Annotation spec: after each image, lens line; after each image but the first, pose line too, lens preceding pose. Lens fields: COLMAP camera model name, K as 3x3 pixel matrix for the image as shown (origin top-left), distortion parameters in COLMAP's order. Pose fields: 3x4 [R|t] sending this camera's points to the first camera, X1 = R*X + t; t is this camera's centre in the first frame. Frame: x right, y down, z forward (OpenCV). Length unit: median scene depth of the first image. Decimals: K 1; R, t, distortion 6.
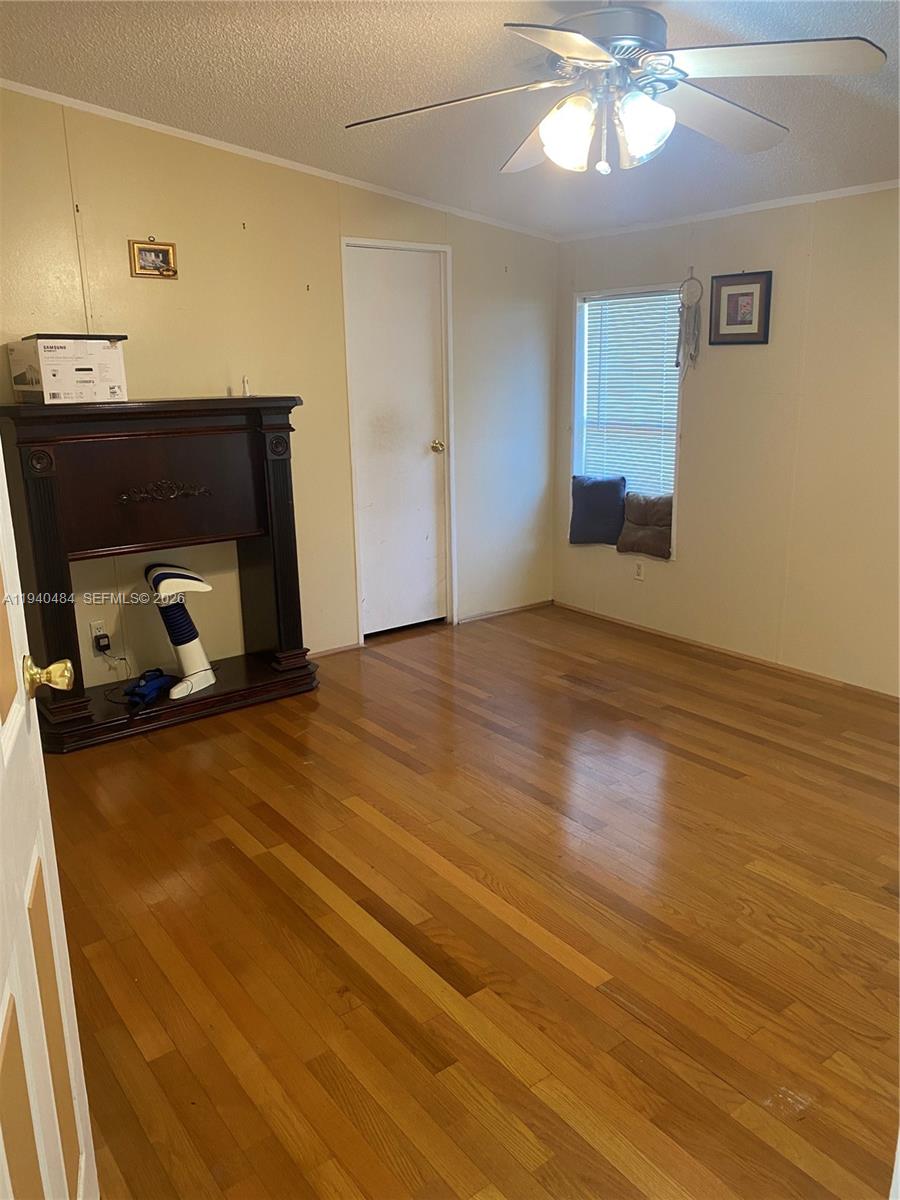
lens RADIAL K [[904.5, 0, 449.4], [0, 904.5, 590.1], [0, 0, 1]] dist [0.014544, -0.014960]
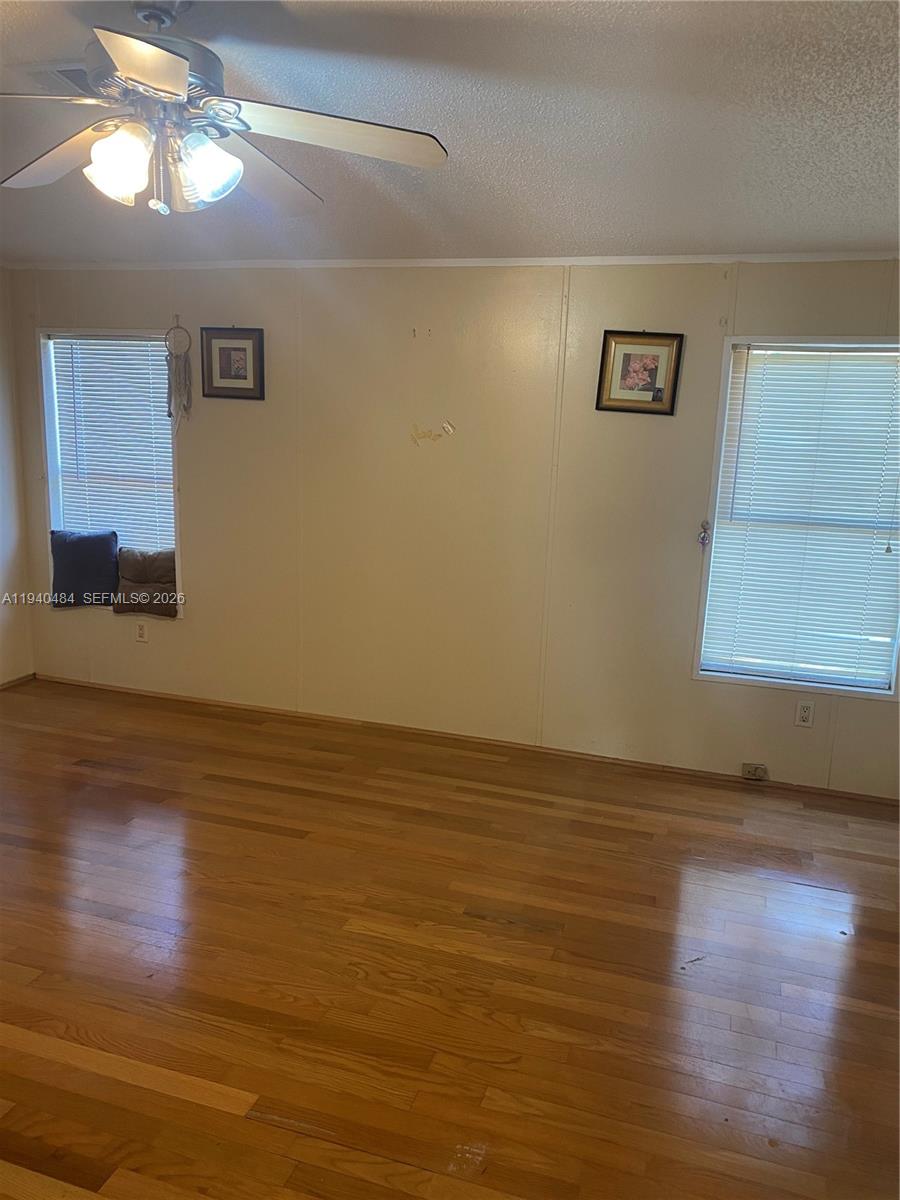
lens RADIAL K [[904.5, 0, 450.3], [0, 904.5, 603.9], [0, 0, 1]] dist [0.014544, -0.014960]
pose [[0.812561, -0.074078, 0.578149, -0.102160], [0.090464, 0.995900, 0.000461, -0.032260], [-0.575813, 0.051928, 0.815931, 0.080666]]
